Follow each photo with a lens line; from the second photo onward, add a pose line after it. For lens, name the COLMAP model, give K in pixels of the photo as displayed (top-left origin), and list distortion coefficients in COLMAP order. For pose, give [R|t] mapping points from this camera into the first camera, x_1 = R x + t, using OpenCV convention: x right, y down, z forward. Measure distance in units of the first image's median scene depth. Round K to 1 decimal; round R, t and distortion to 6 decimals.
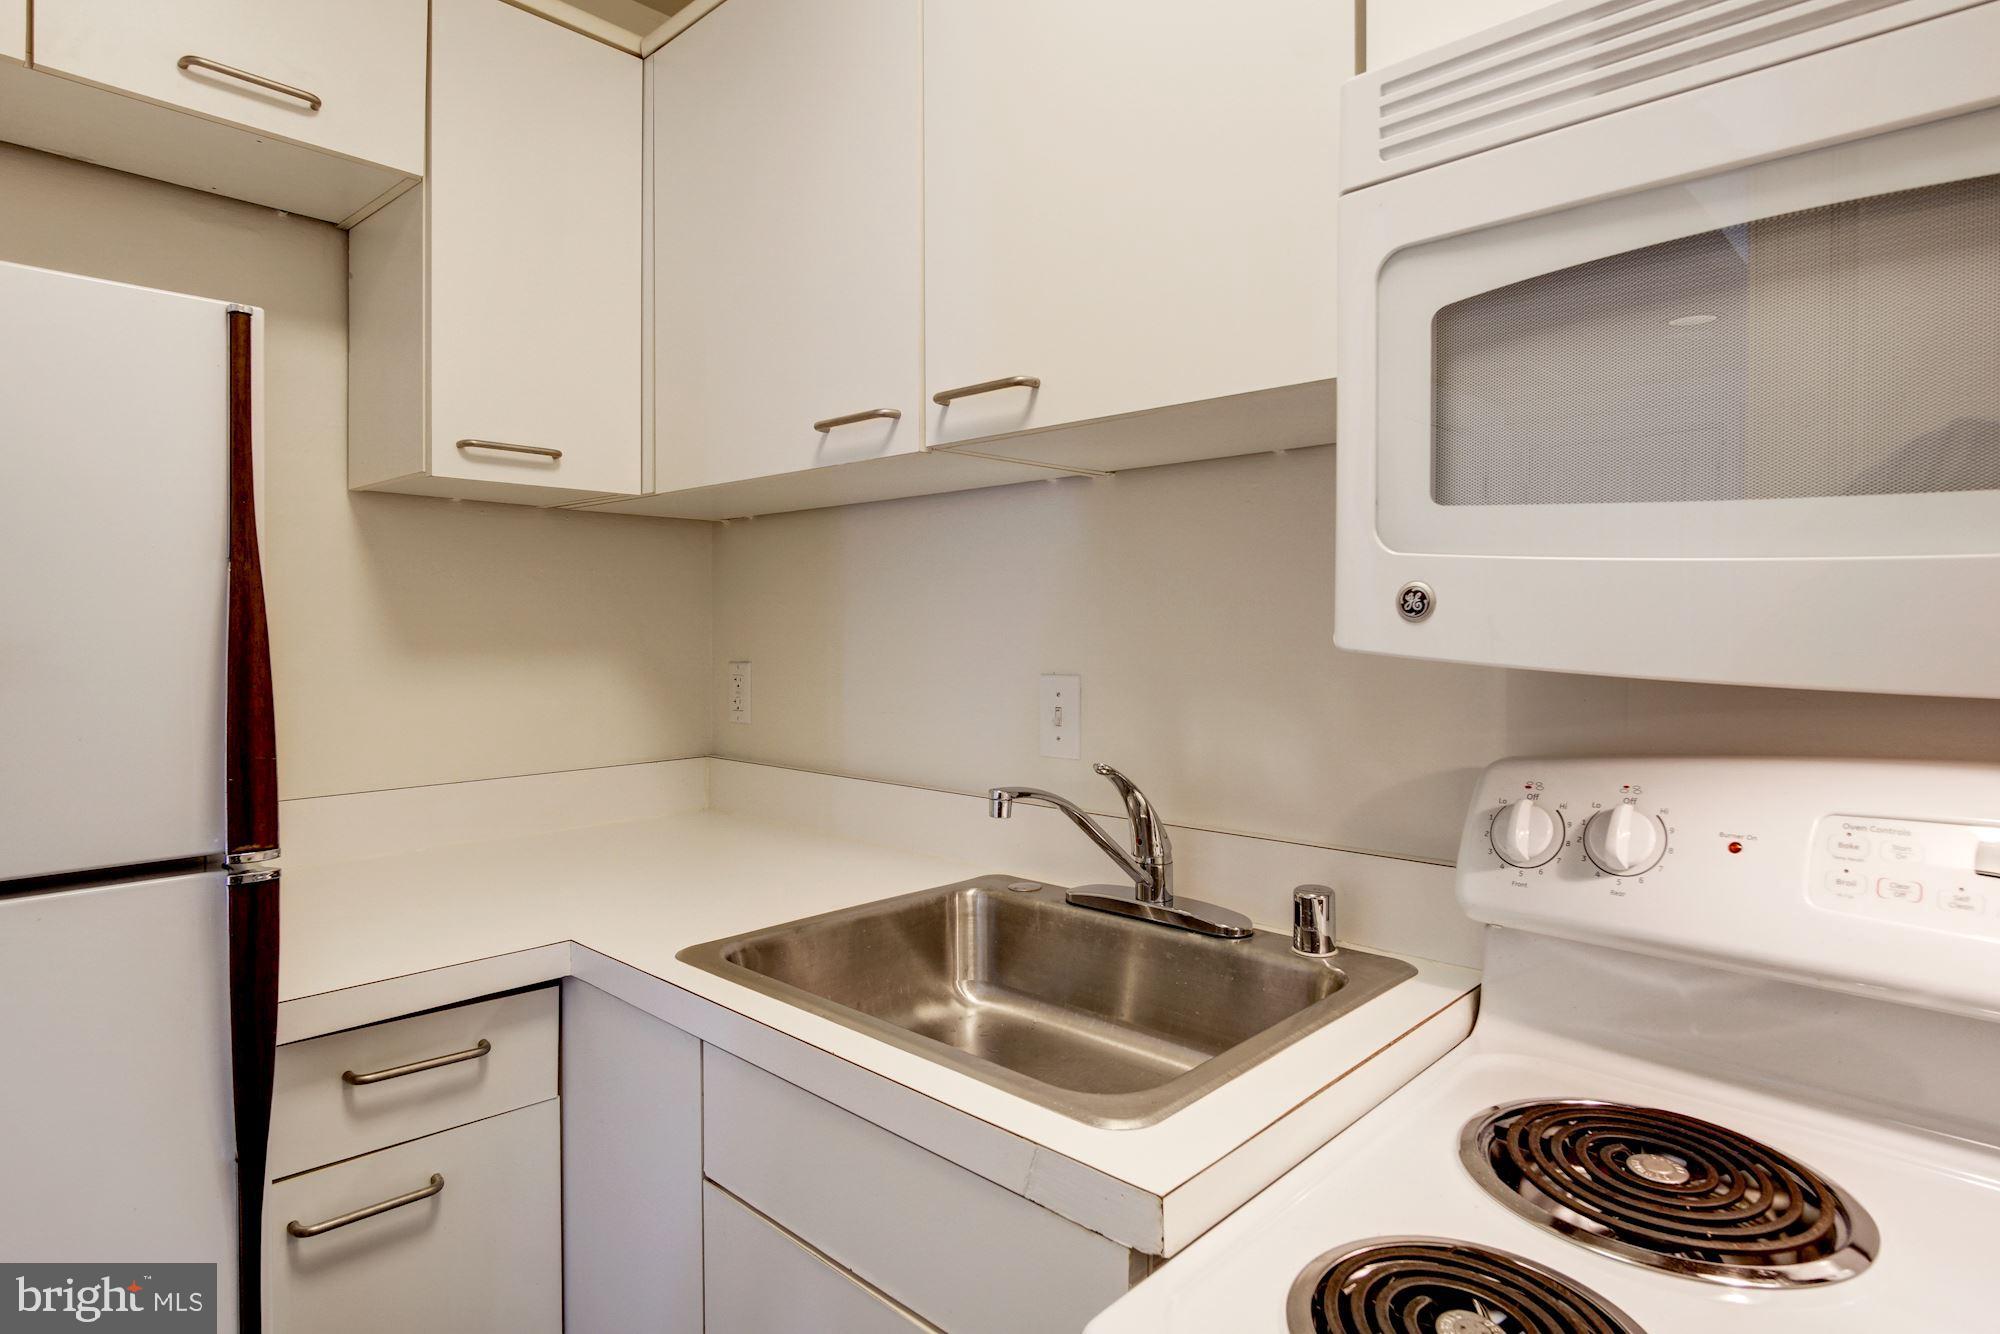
lens RADIAL K [[1076.5, 0, 1027.6], [0, 1076.5, 622.9], [0, 0, 1]] dist [-0.011131, 0.004401]
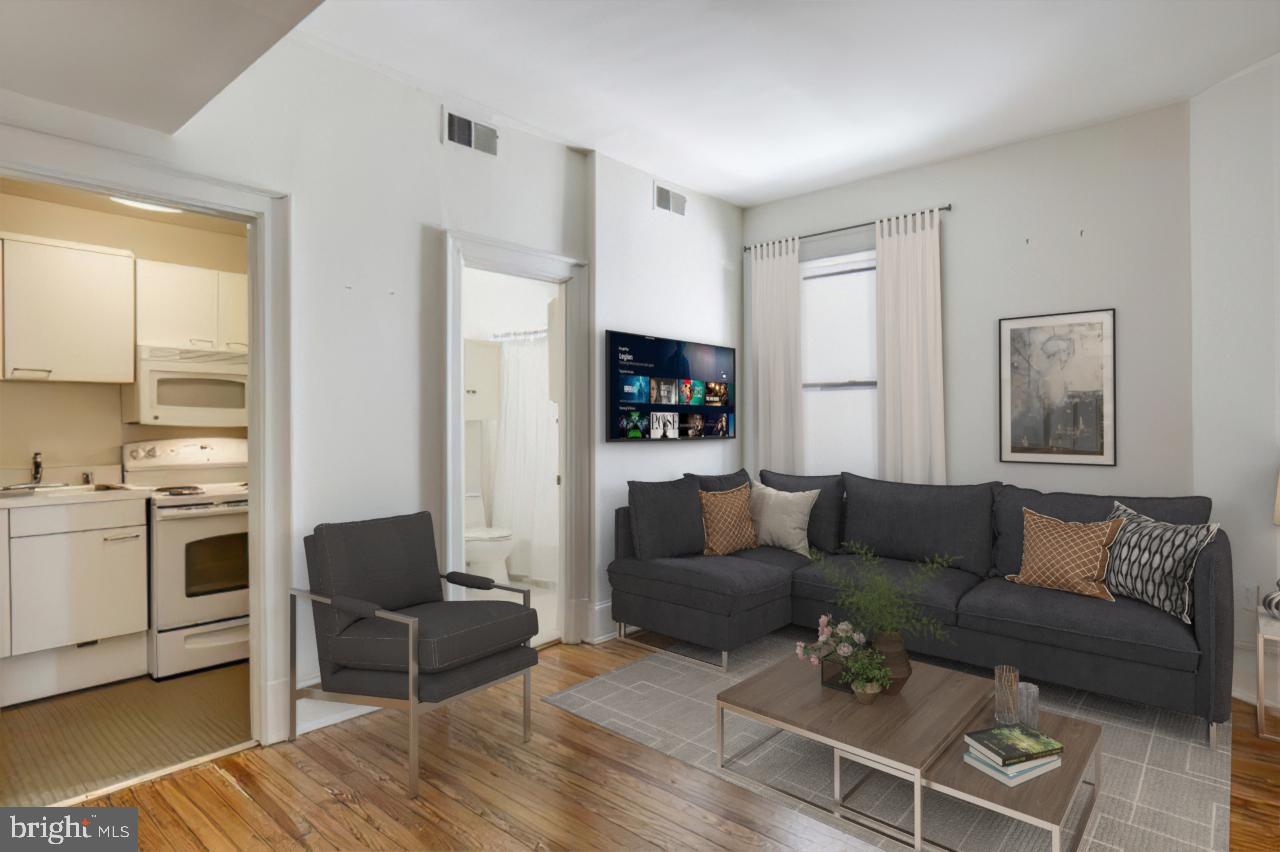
lens RADIAL K [[689.2, 0, 635.9], [0, 689.2, 426.2], [0, 0, 1]] dist [-0.011099, 0.004219]
pose [[-0.038333, -0.011082, 0.999204, -3.711275], [0.000350, 0.999938, 0.011103, -0.008139], [-0.999265, 0.000775, -0.038327, -1.774094]]
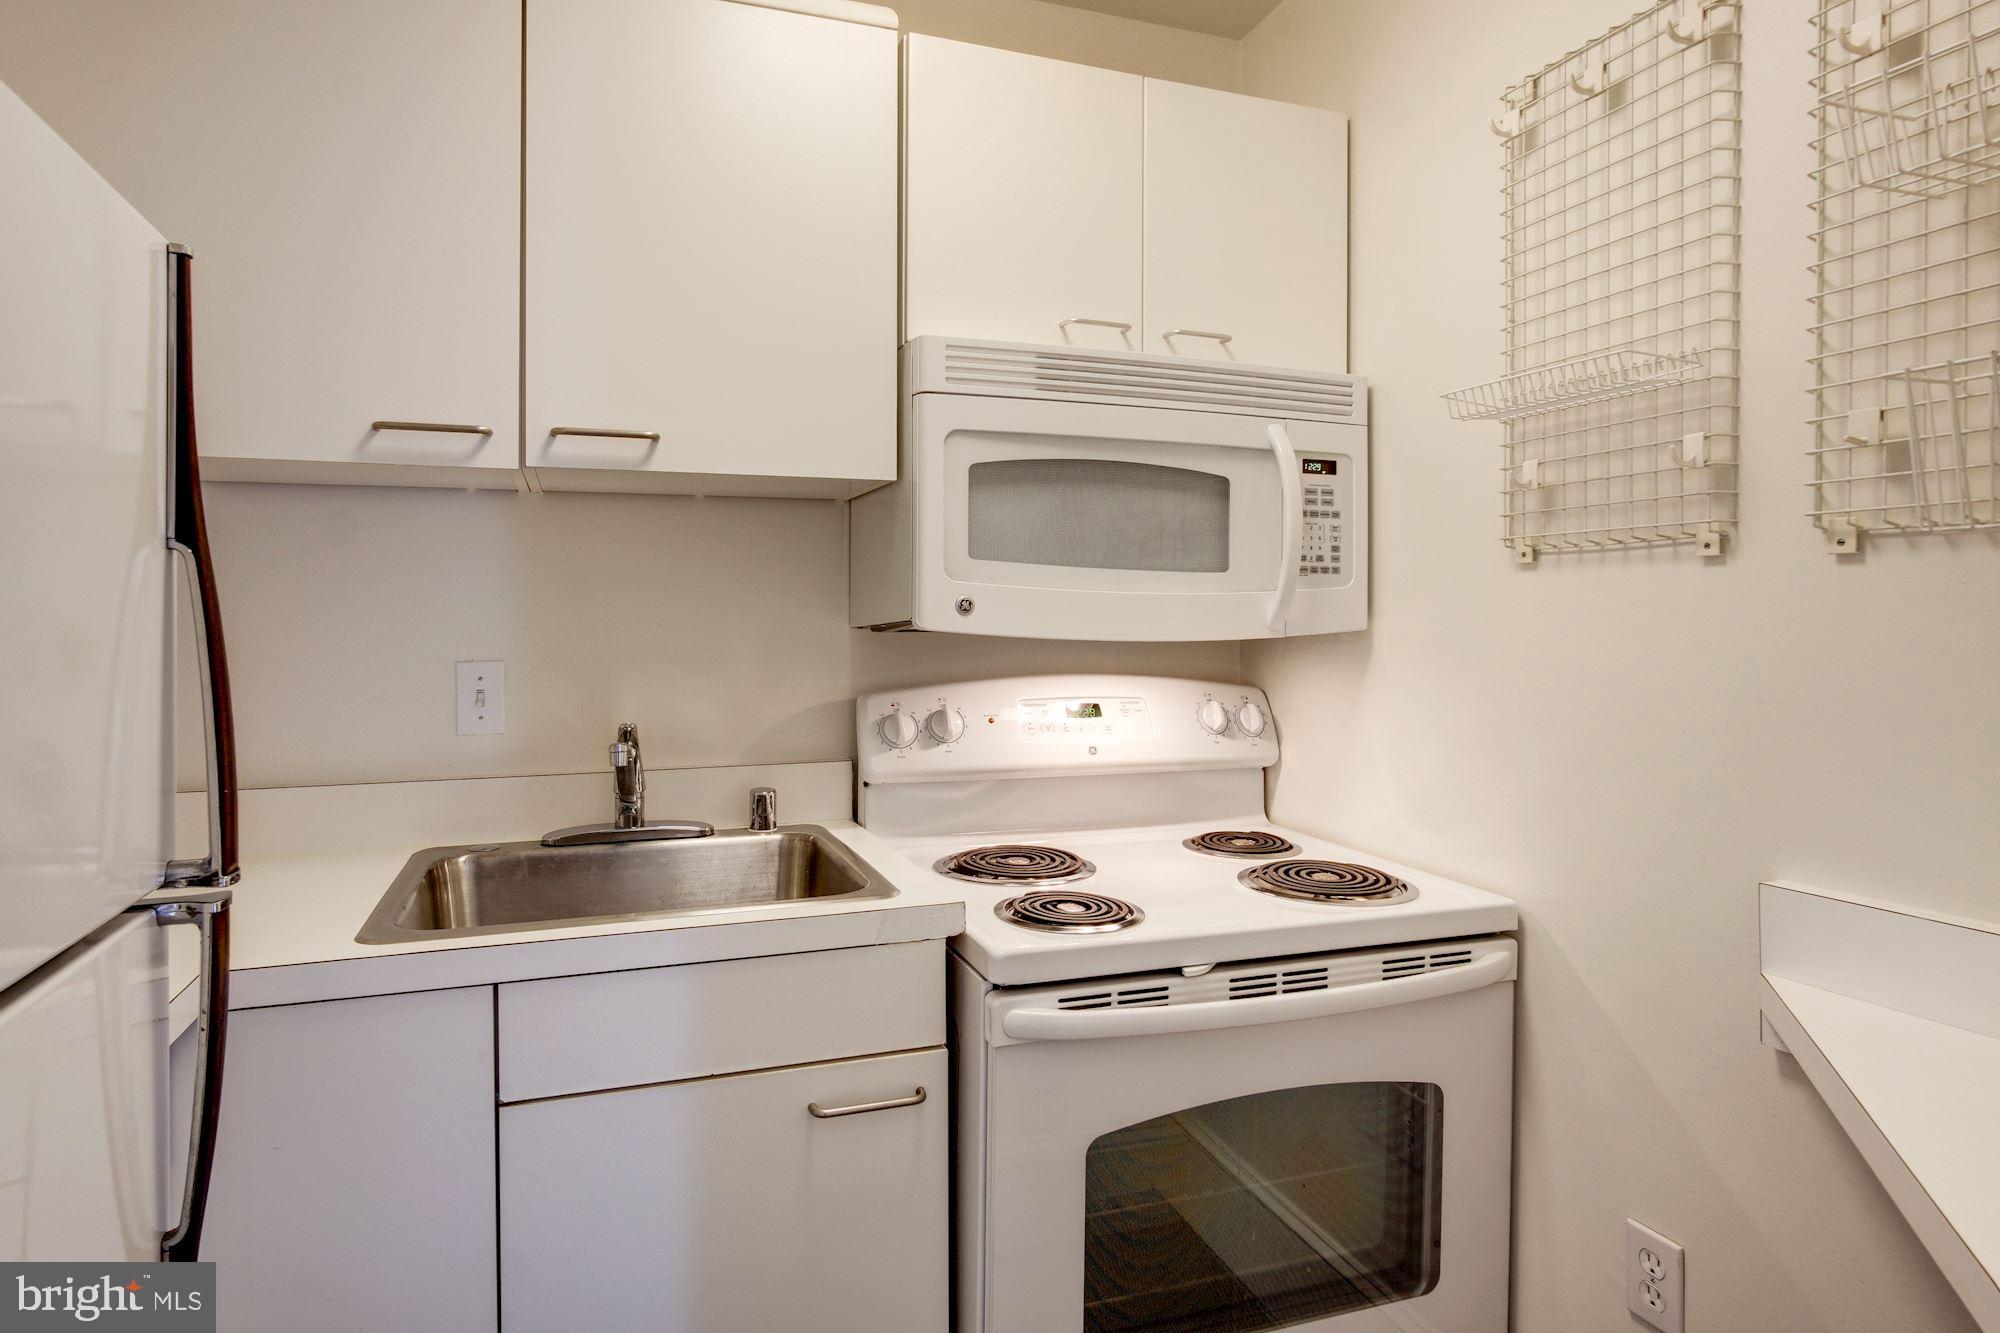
lens RADIAL K [[1076.5, 0, 913.4], [0, 1076.5, 613.4], [0, 0, 1]] dist [-0.011131, 0.004401]
pose [[0.491634, -0.000784, 0.870802, -1.168421], [-0.000312, 0.999999, 0.001077, -0.006122], [-0.870802, -0.000801, 0.491633, 0.068718]]
